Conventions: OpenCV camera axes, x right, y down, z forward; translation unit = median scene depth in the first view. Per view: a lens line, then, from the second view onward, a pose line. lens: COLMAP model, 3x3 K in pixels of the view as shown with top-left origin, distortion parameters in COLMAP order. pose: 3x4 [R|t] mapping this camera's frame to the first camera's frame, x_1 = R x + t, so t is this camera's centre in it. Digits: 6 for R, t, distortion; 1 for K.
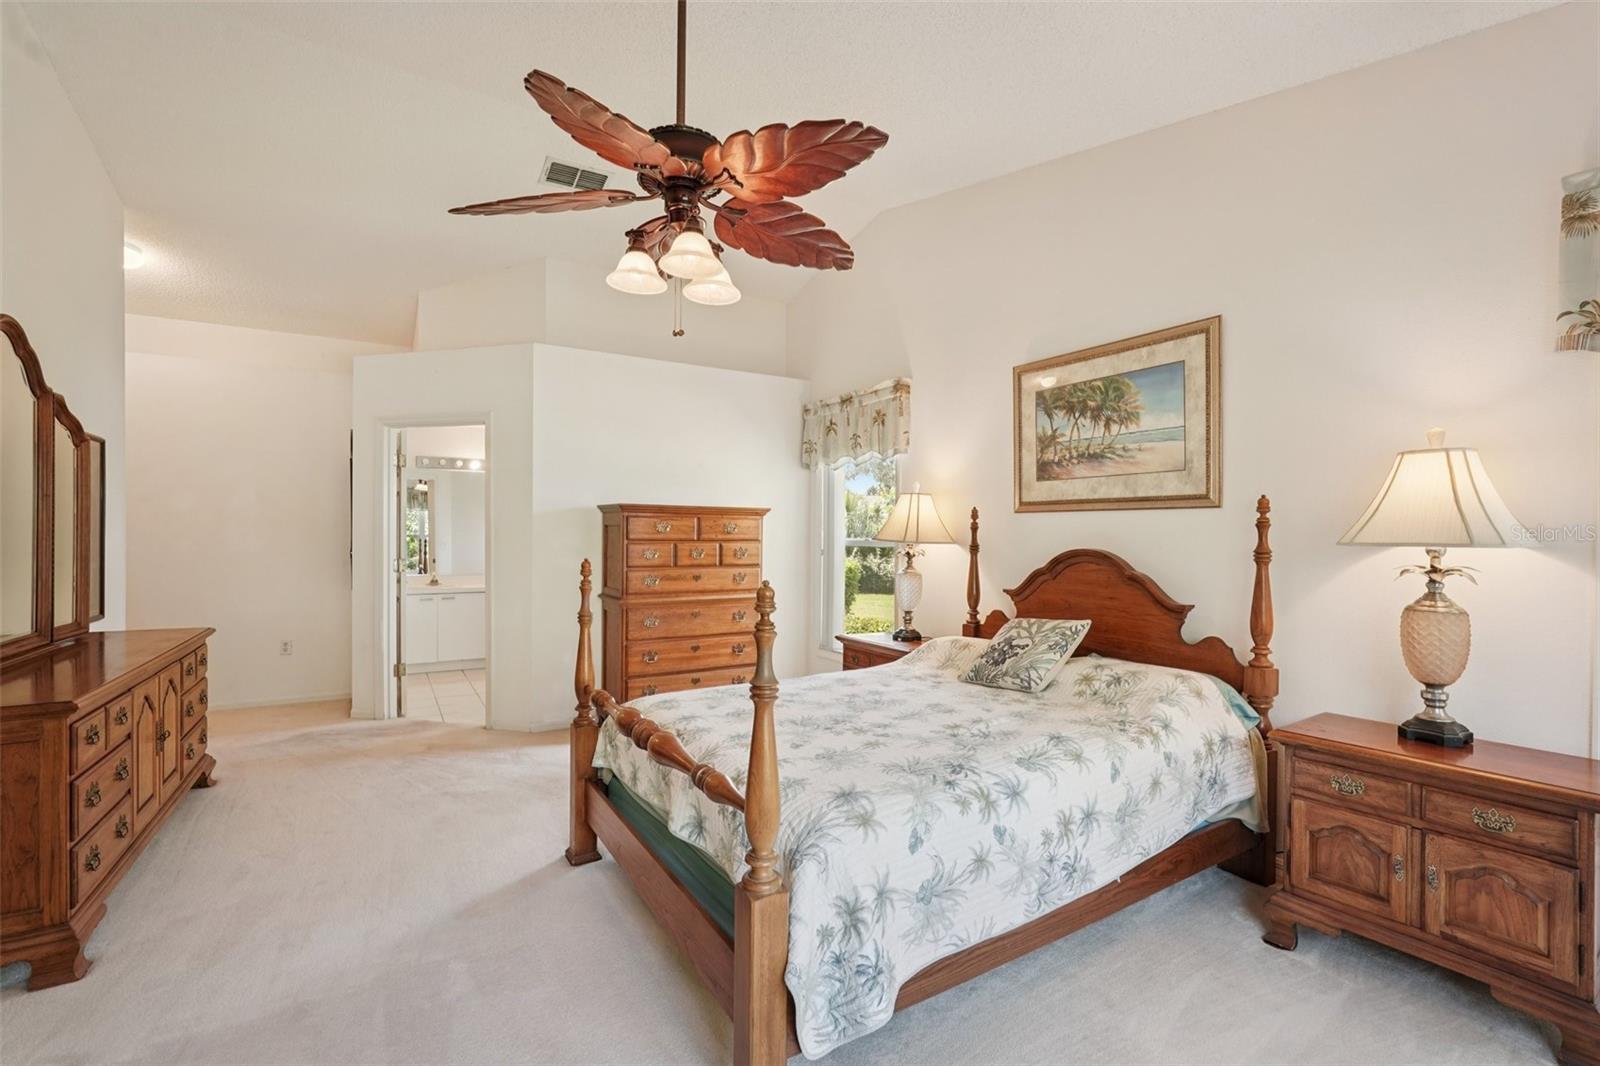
lens RADIAL K [[710.1, 0, 802.6], [0, 710.1, 532.1], [0, 0, 1]] dist [-0.015816, 0.006769]
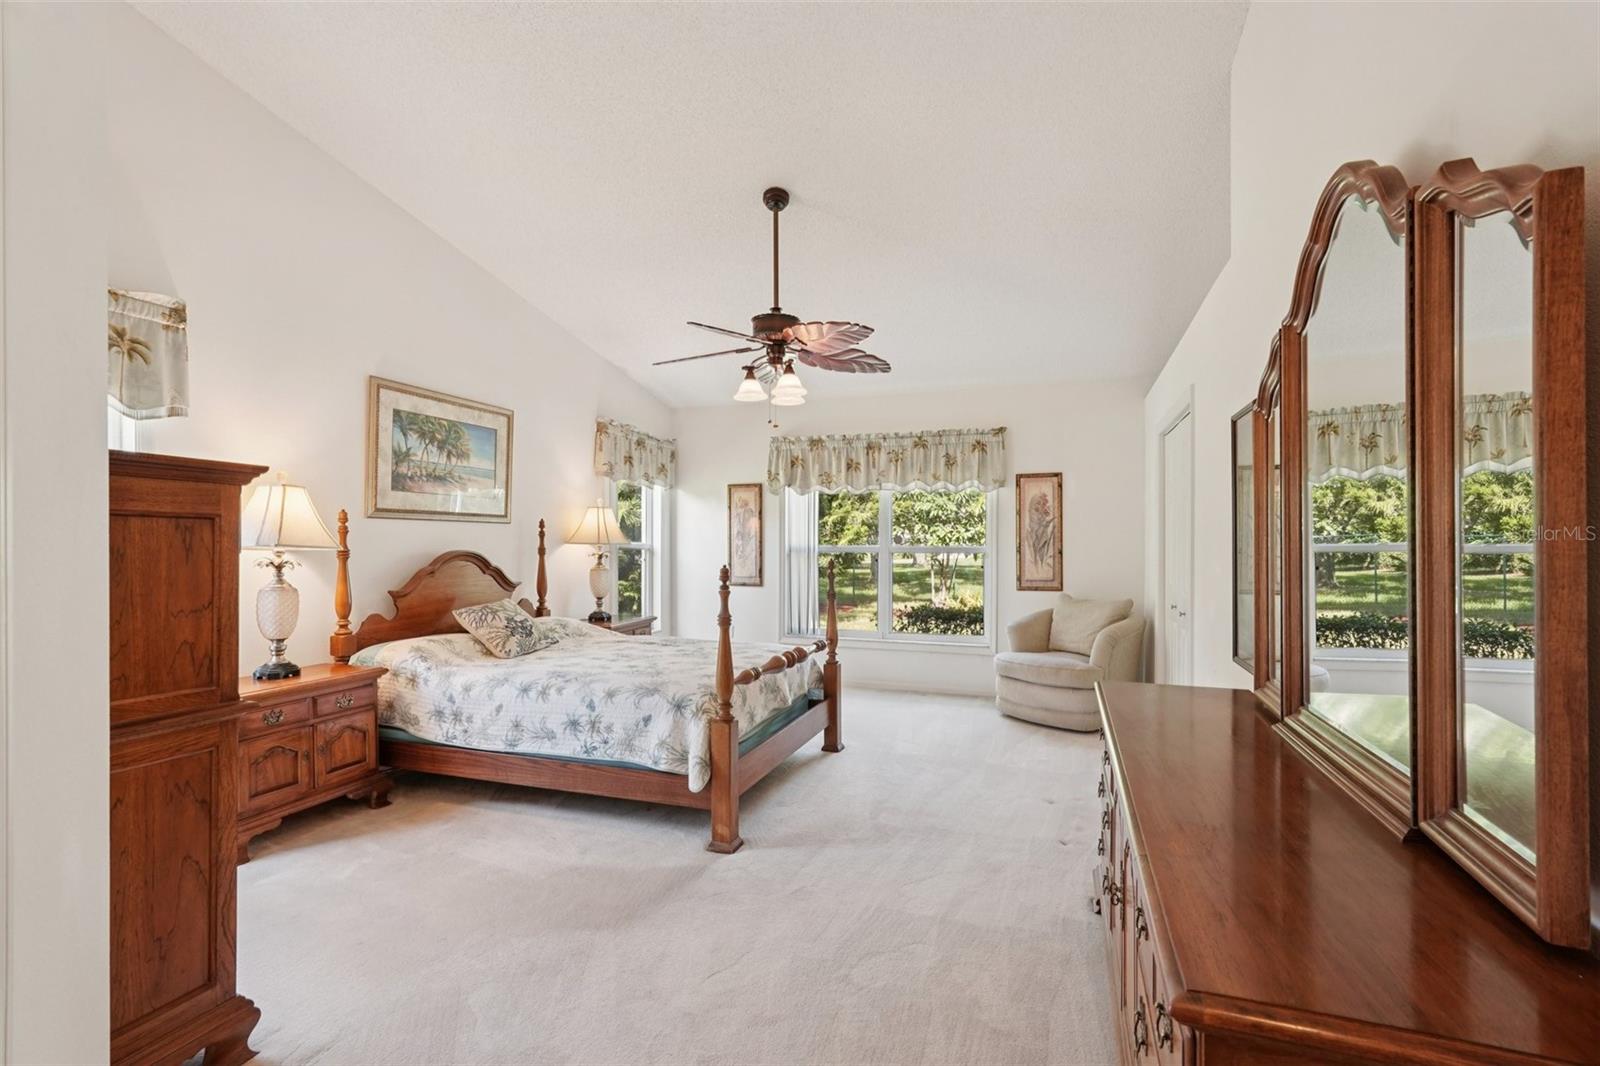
lens RADIAL K [[710.1, 0, 799.2], [0, 710.1, 536.4], [0, 0, 1]] dist [-0.015816, 0.006769]
pose [[-0.633105, 0.002347, 0.774062, -0.971926], [-0.006949, 0.999938, -0.008716, 0.004847], [-0.774034, -0.010897, -0.633050, 1.283411]]
